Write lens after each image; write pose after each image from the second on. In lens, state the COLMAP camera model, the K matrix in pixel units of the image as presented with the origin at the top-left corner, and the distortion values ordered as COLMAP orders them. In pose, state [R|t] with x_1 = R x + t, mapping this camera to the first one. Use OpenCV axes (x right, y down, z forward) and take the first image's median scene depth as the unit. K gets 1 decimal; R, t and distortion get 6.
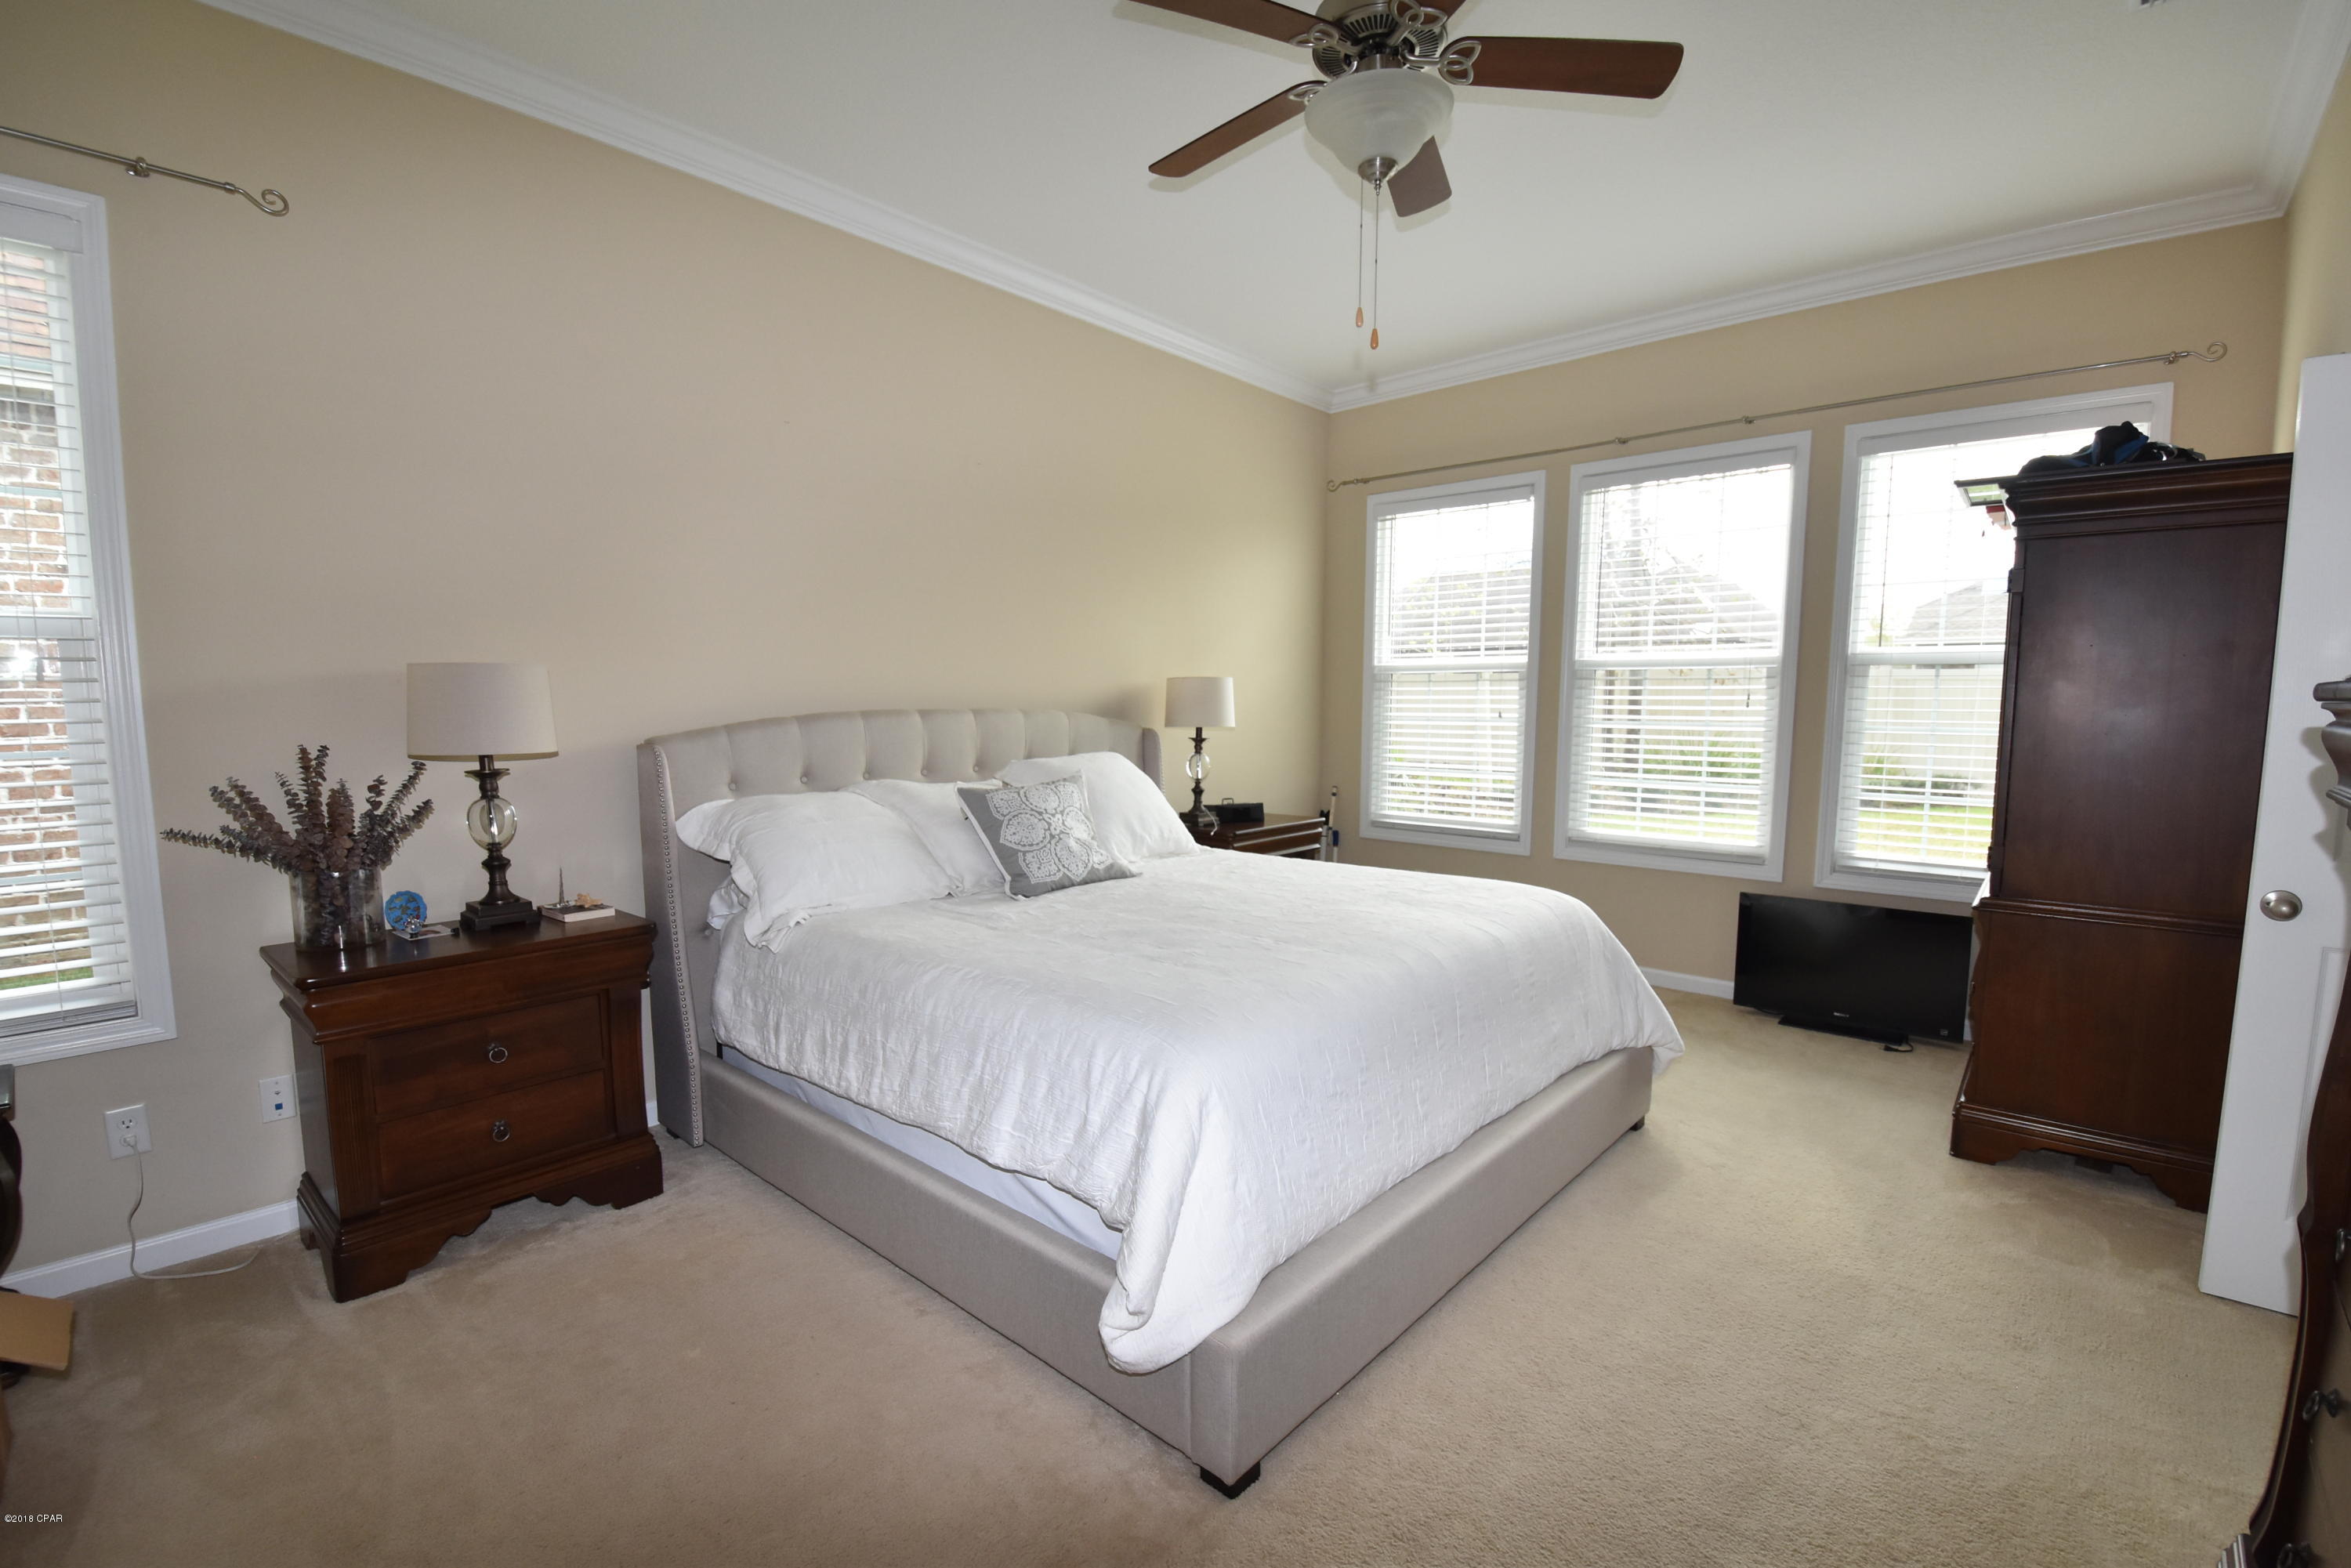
lens RADIAL K [[1026.2, 0, 1175.0], [0, 1026.2, 805.2], [0, 0, 1]] dist [0.019155, -0.026456]
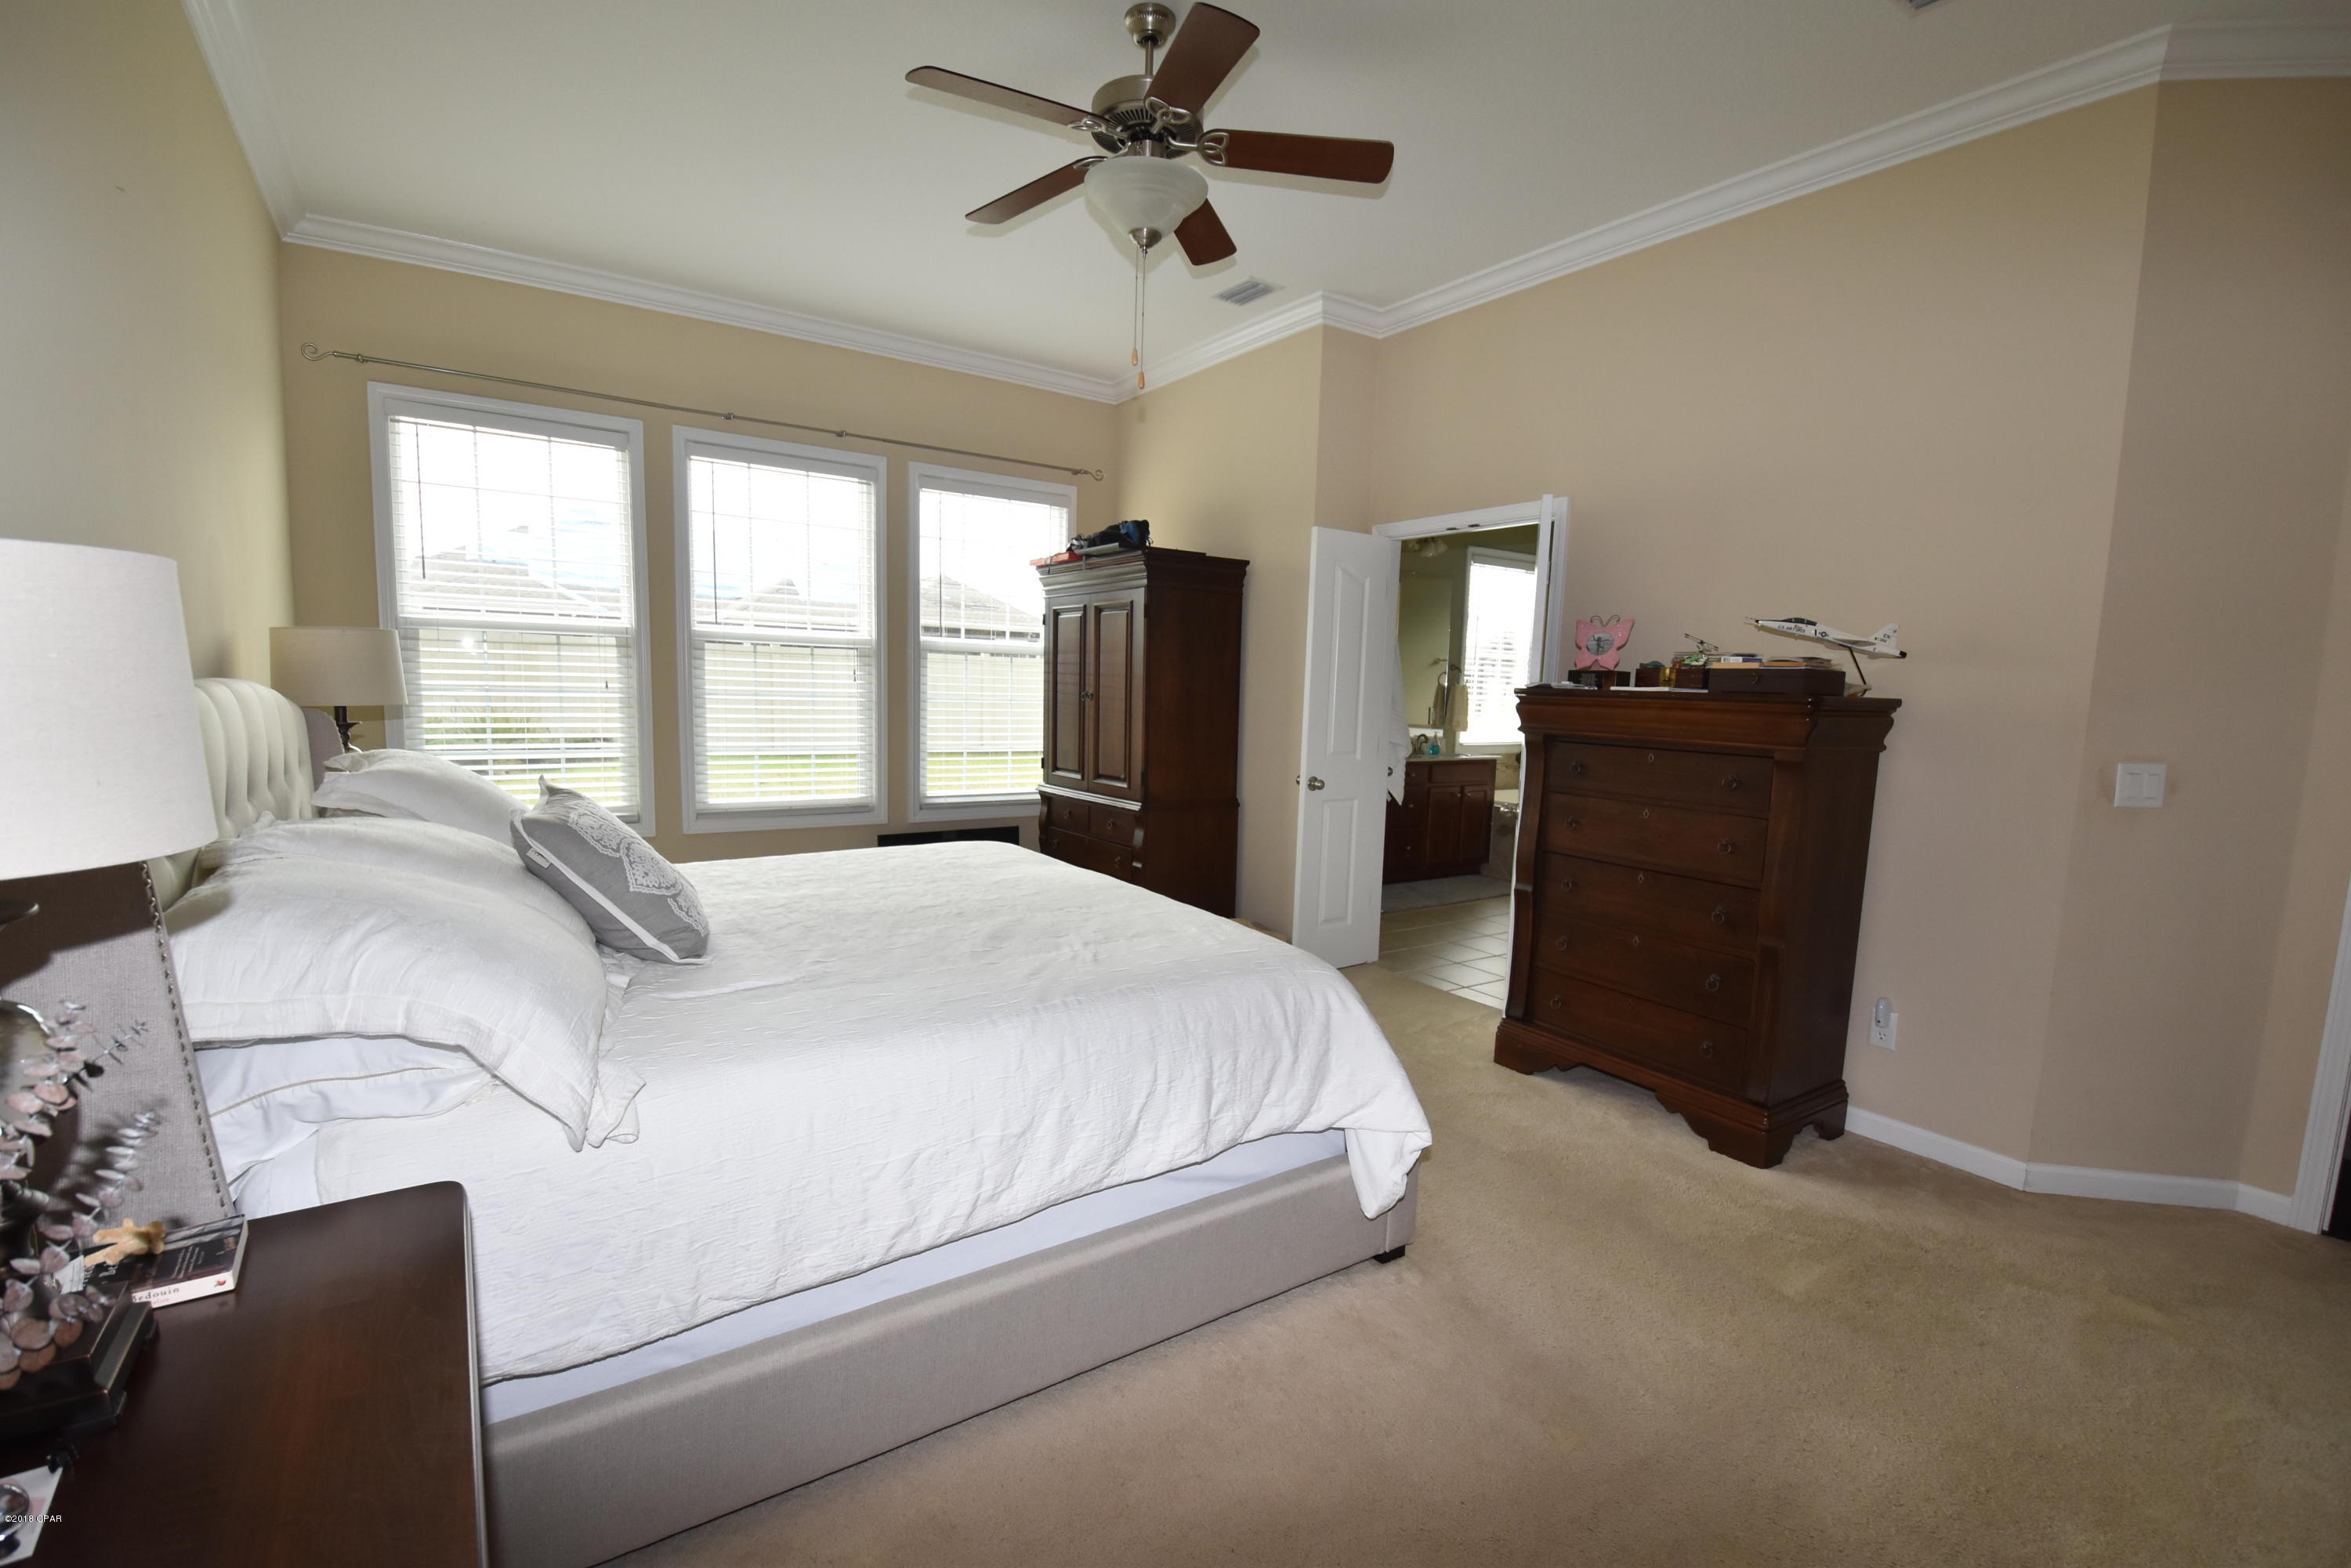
lens RADIAL K [[1006.4, 0, 1145.8], [0, 1006.4, 800.7], [0, 0, 1]] dist [-0.003863, -0.012378]
pose [[0.219526, -0.106287, 0.969800, -0.415403], [0.068778, 0.993261, 0.093289, -0.032896], [-0.973179, 0.046221, 0.225357, 0.319114]]
